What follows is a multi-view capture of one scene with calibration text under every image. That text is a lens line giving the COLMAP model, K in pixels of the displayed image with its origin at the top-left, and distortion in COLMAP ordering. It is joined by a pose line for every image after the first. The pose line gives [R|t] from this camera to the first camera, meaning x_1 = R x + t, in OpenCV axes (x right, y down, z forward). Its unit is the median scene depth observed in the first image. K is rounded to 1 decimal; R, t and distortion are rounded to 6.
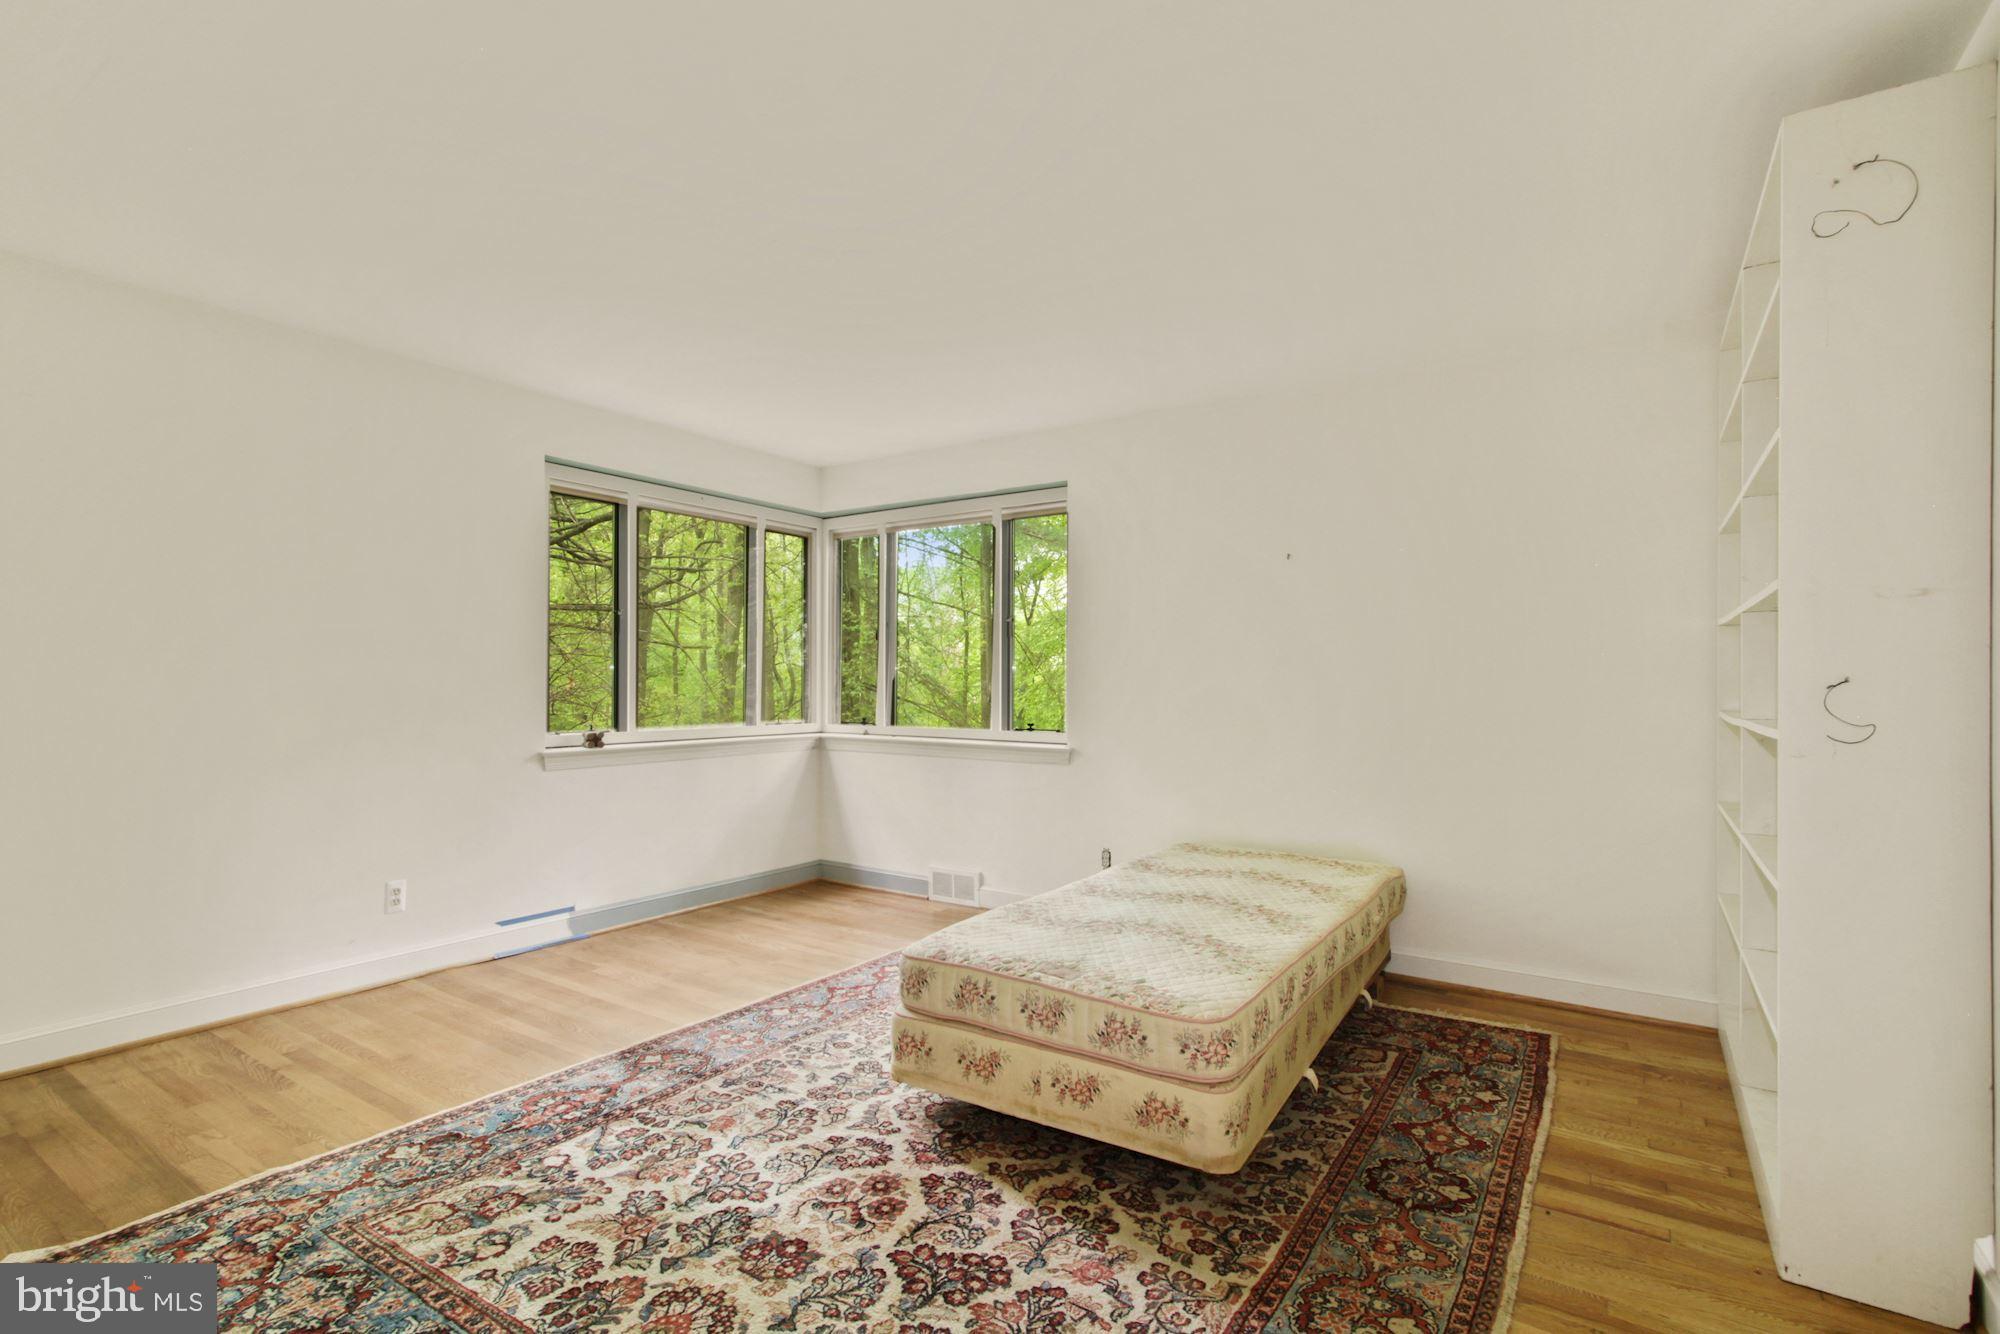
lens RADIAL K [[939.0, 0, 1002.0], [0, 939.0, 663.9], [0, 0, 1]] dist [-0.017875, 0.001084]
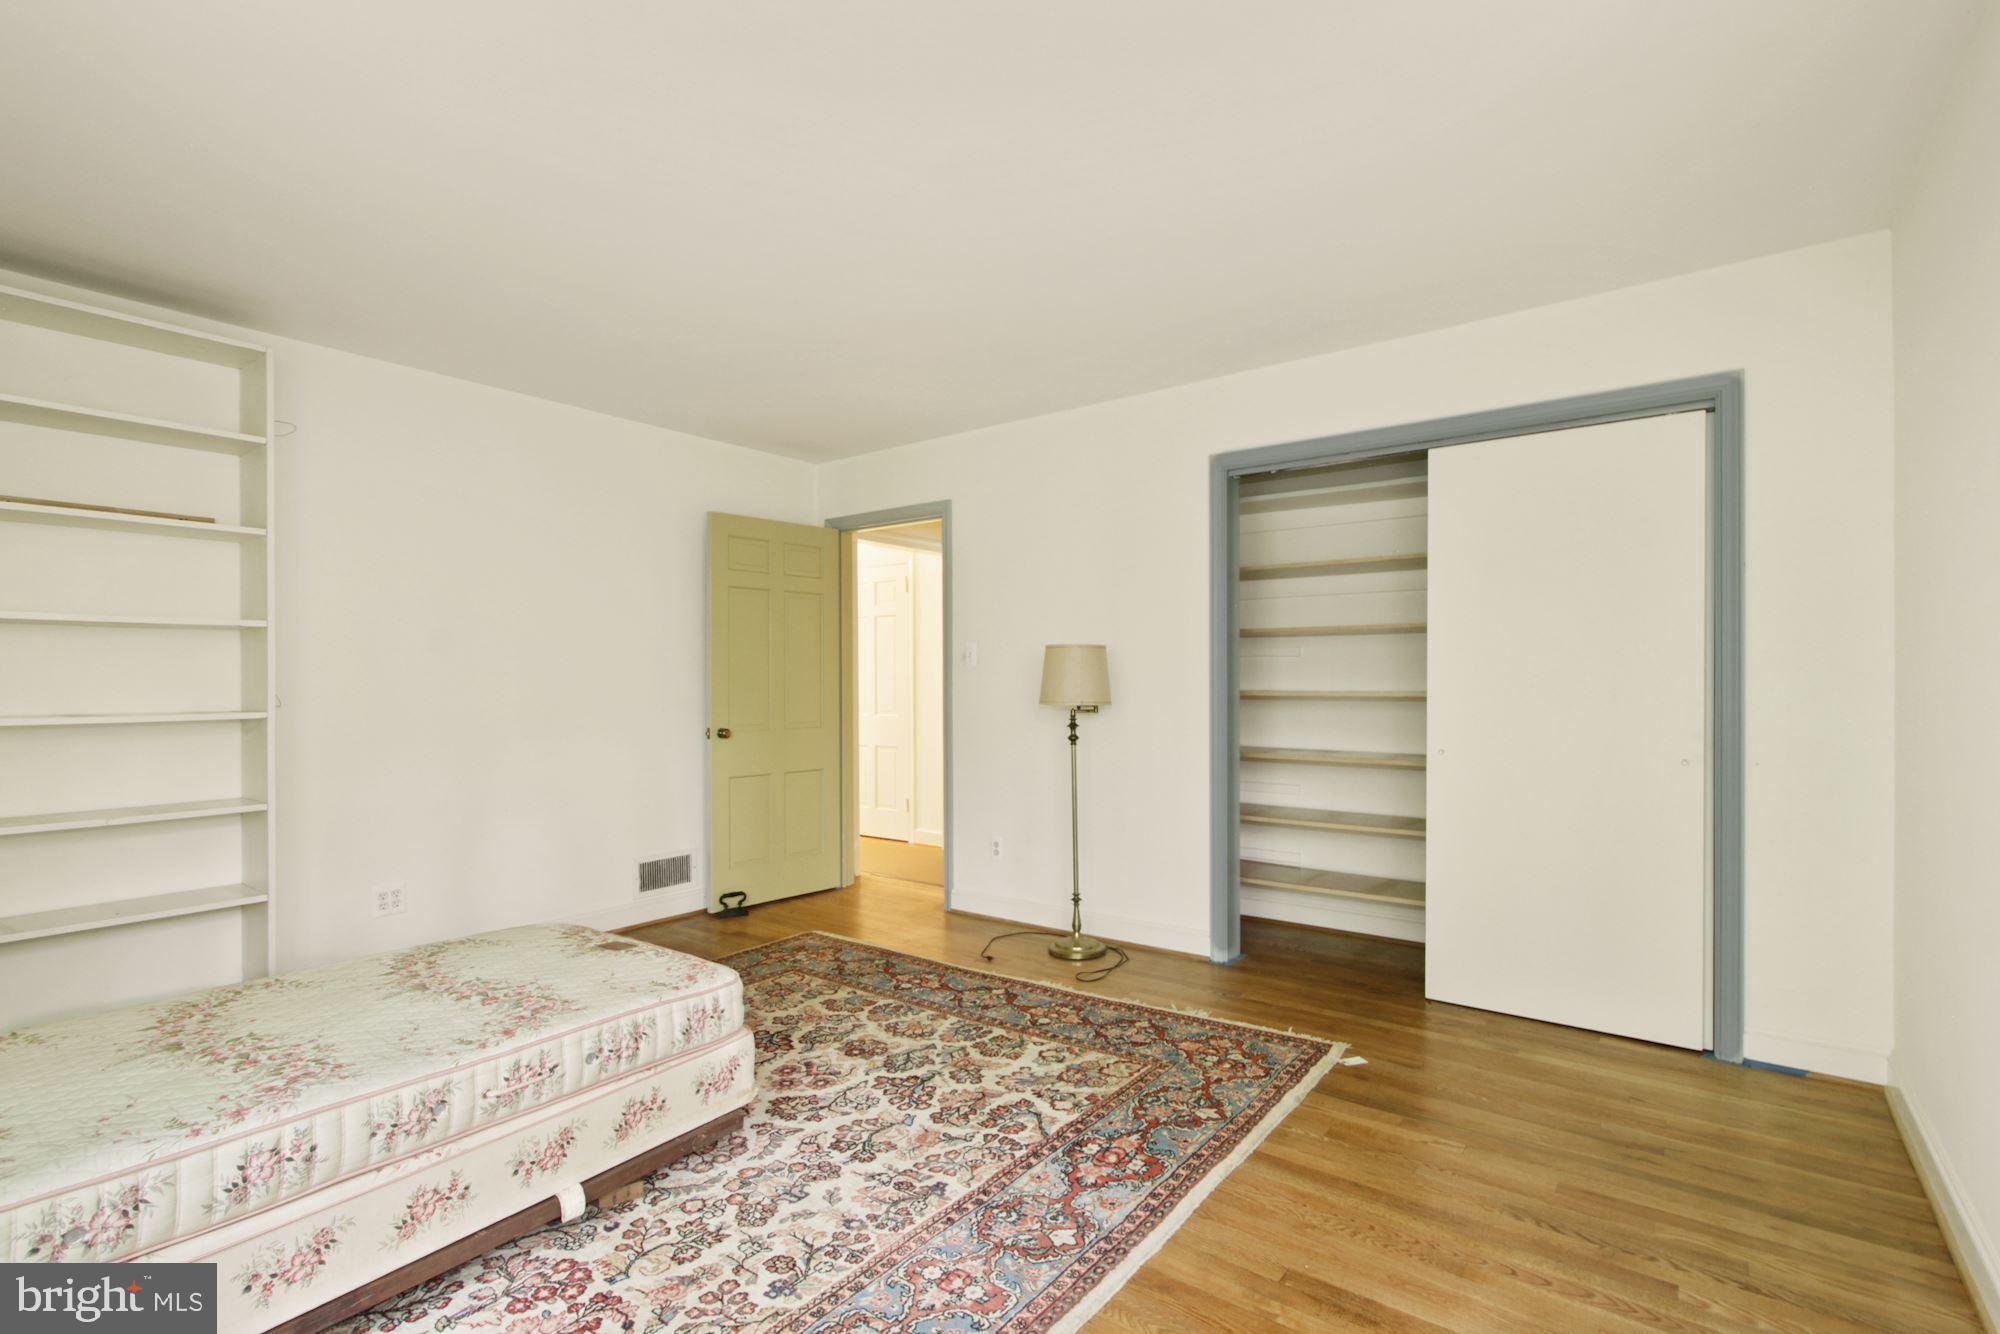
lens RADIAL K [[939.0, 0, 1002.0], [0, 939.0, 663.9], [0, 0, 1]] dist [-0.017875, 0.001084]
pose [[-0.998505, -0.002099, 0.054626, -0.450464], [-0.004167, 0.999278, -0.037772, 0.037196], [-0.054507, -0.037944, -0.997792, 2.088321]]
